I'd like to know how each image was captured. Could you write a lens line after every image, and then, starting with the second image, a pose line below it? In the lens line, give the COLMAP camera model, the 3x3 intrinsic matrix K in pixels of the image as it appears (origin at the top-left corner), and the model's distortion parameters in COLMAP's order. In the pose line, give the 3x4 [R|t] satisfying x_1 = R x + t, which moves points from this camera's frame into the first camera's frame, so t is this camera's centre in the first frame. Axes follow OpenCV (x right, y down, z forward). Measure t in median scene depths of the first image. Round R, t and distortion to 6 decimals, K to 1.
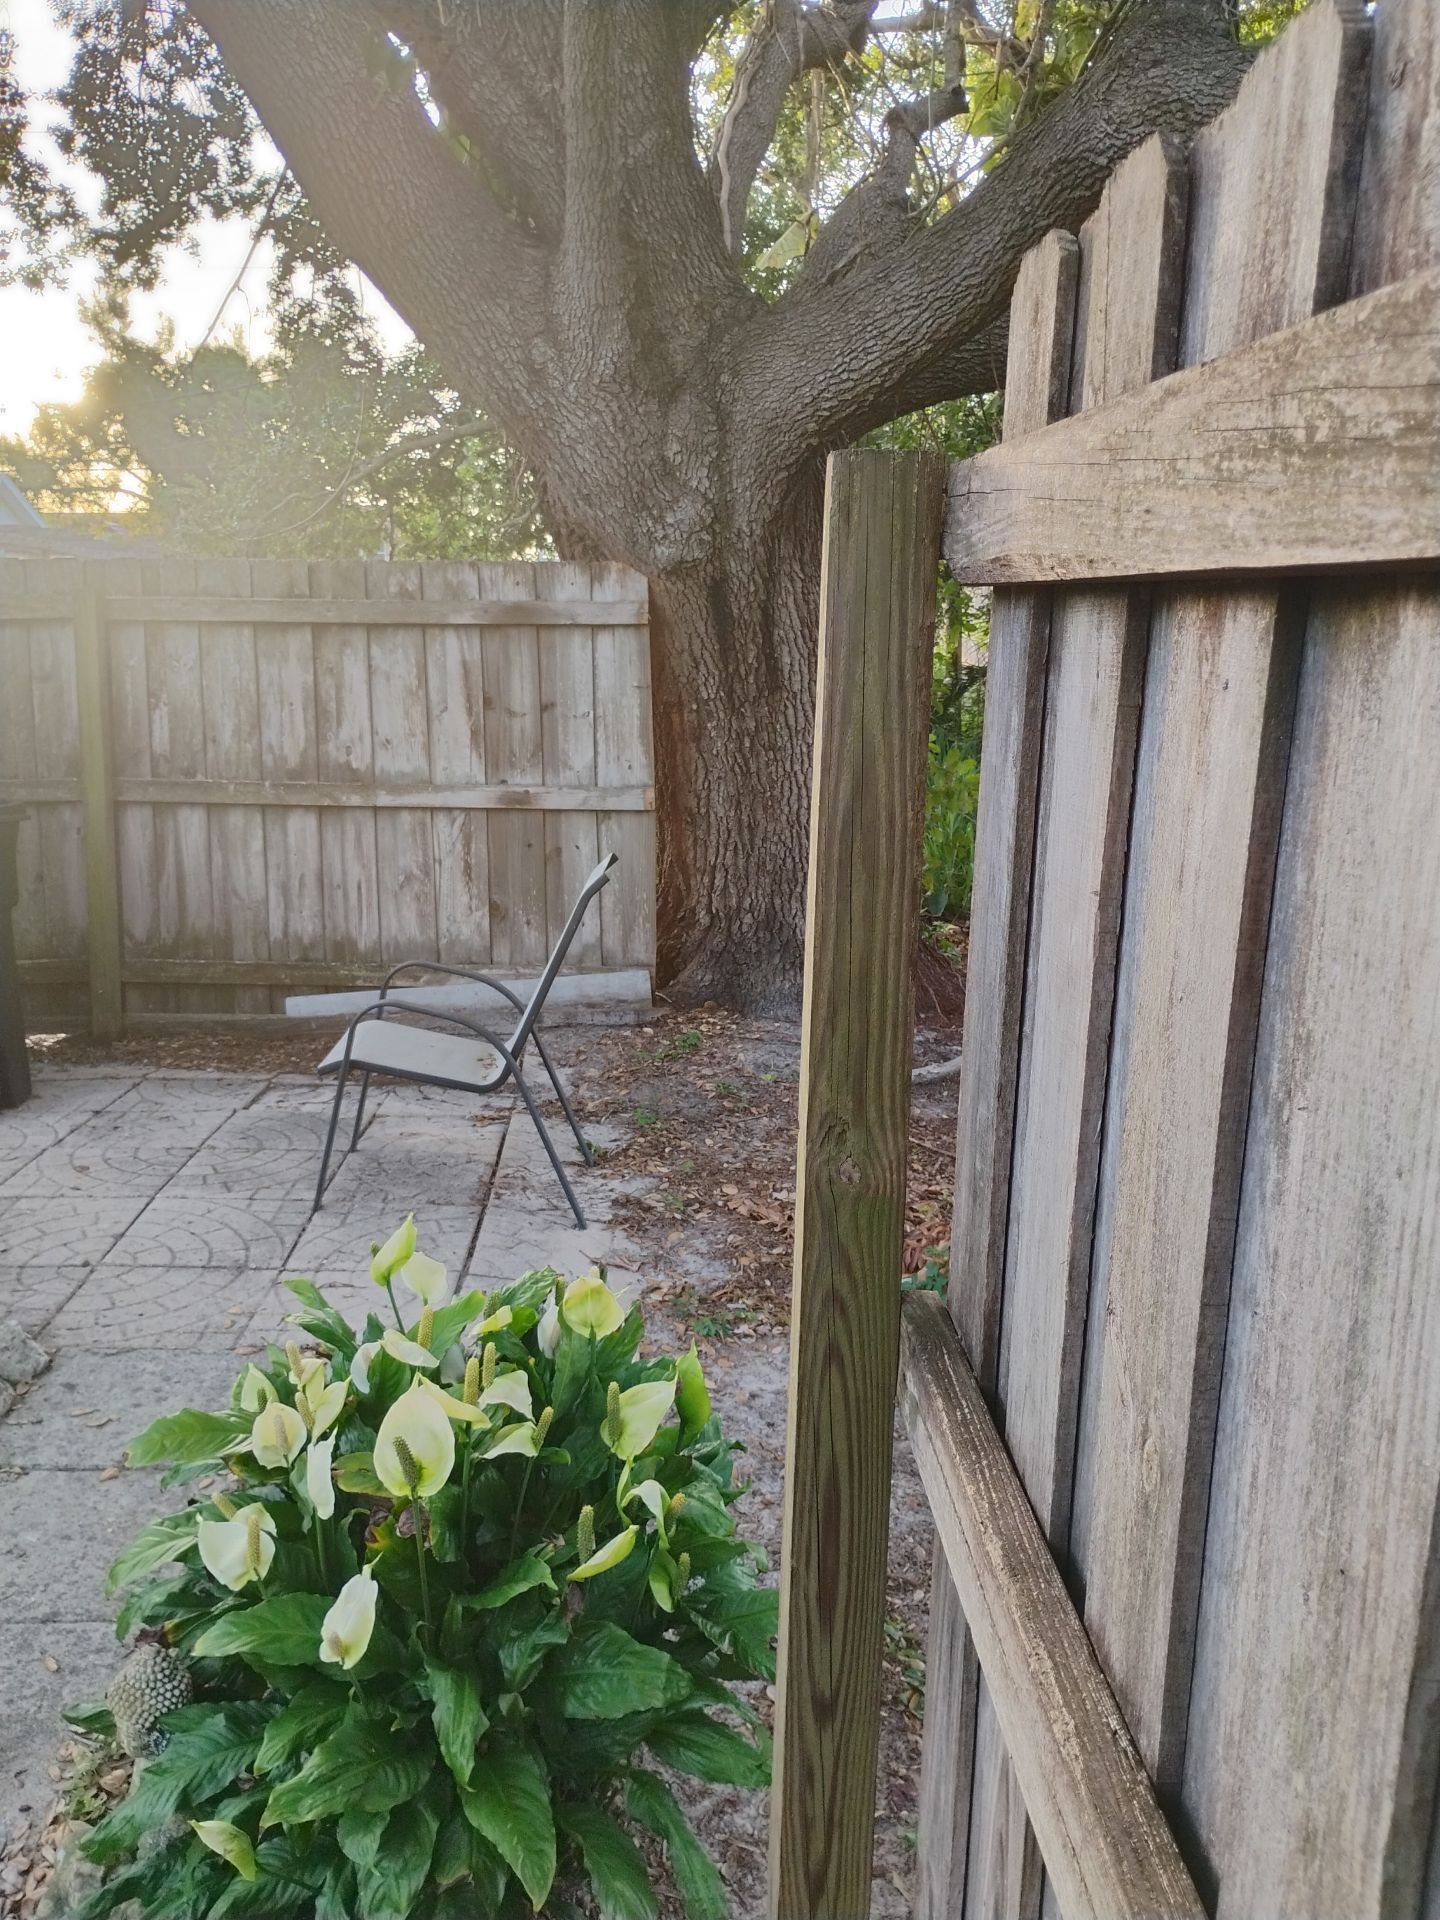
lens RADIAL K [[1606.5, 0, 720.0], [0, 1606.5, 960.0], [0, 0, 1]] dist [0.066052, -0.068080]
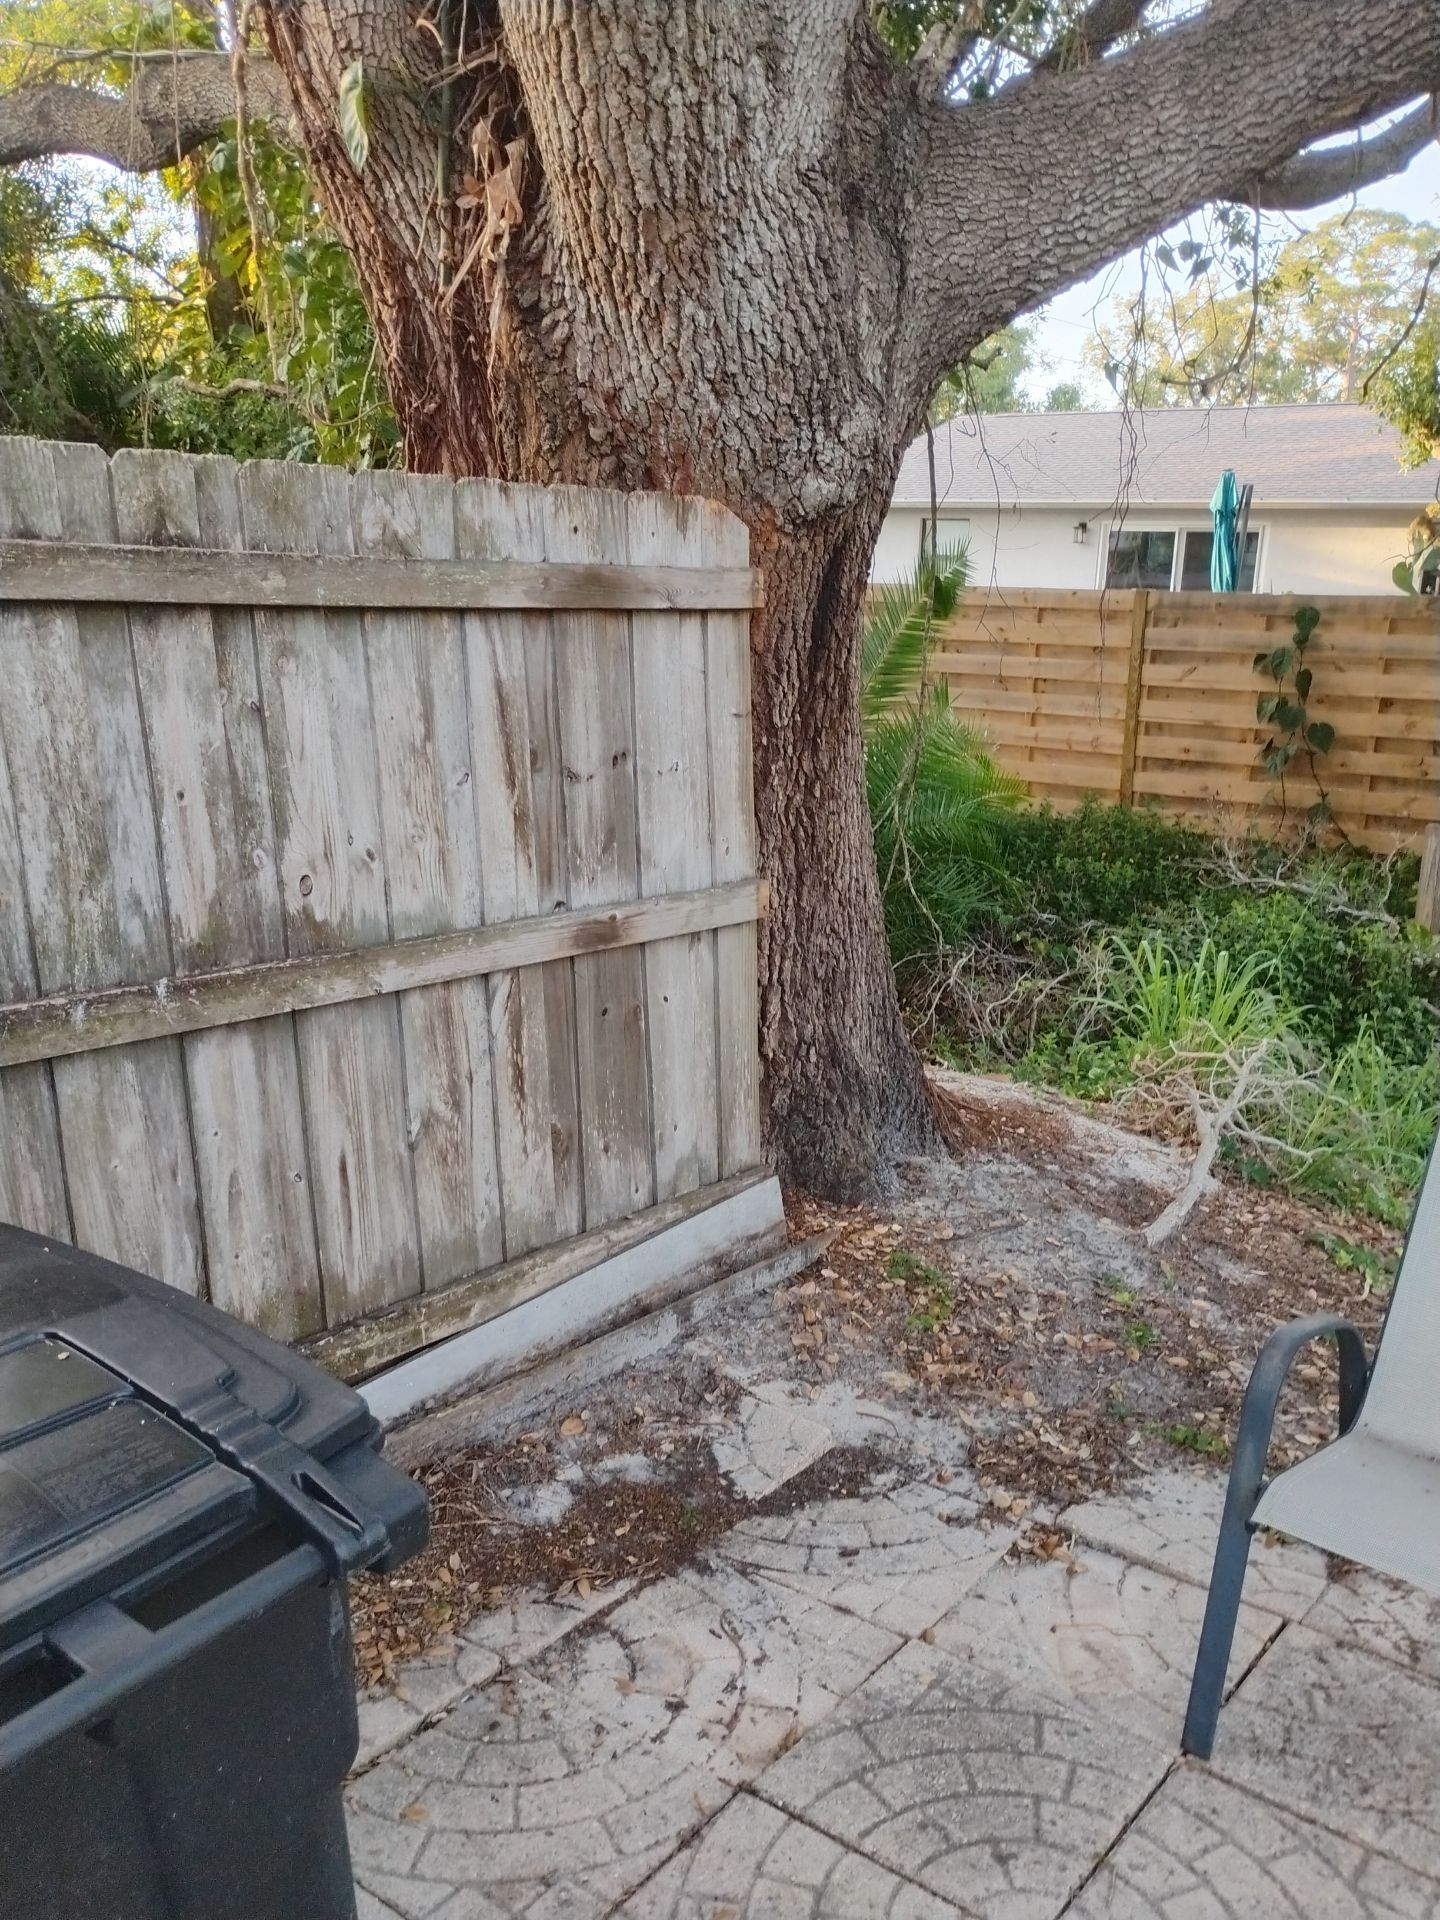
lens RADIAL K [[1606.5, 0, 720.0], [0, 1606.5, 960.0], [0, 0, 1]] dist [0.066052, -0.068080]
pose [[0.641113, -0.166633, 0.749138, -0.505212], [0.123498, 0.985822, 0.113589, -0.147476], [-0.757445, 0.019694, 0.652602, 0.618017]]
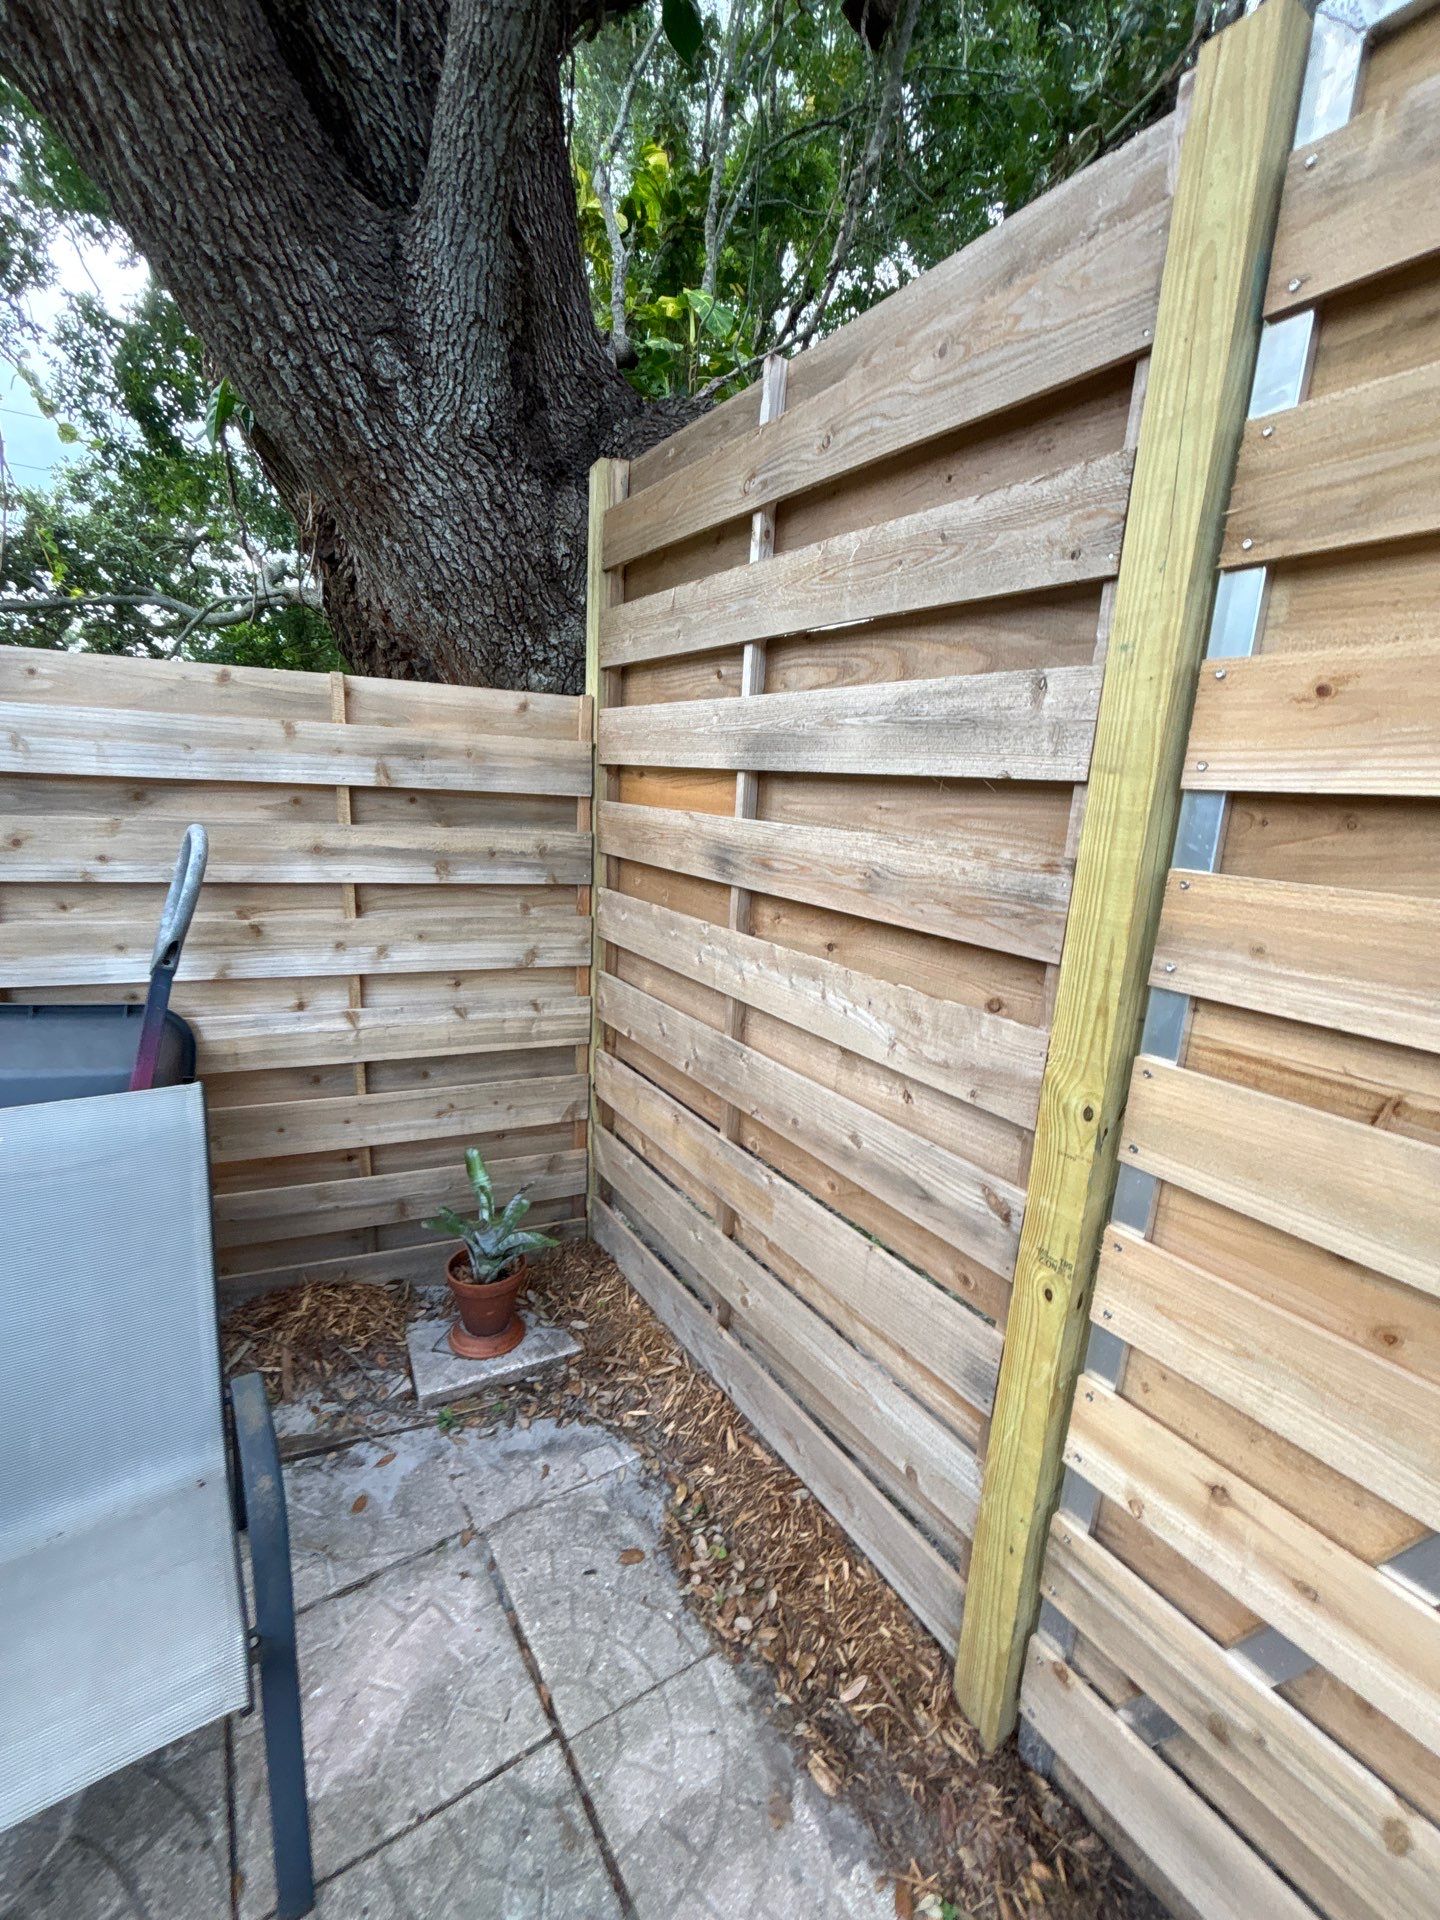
lens RADIAL K [[776.4, 0, 724.5], [0, 776.4, 954.8], [0, 0, 1]] dist [0.002208, 0.000873]
pose [[0.853859, -0.067249, 0.516142, -0.160784], [0.060518, 0.997720, 0.029879, -0.114755], [-0.516975, 0.005723, 0.855982, 0.589367]]
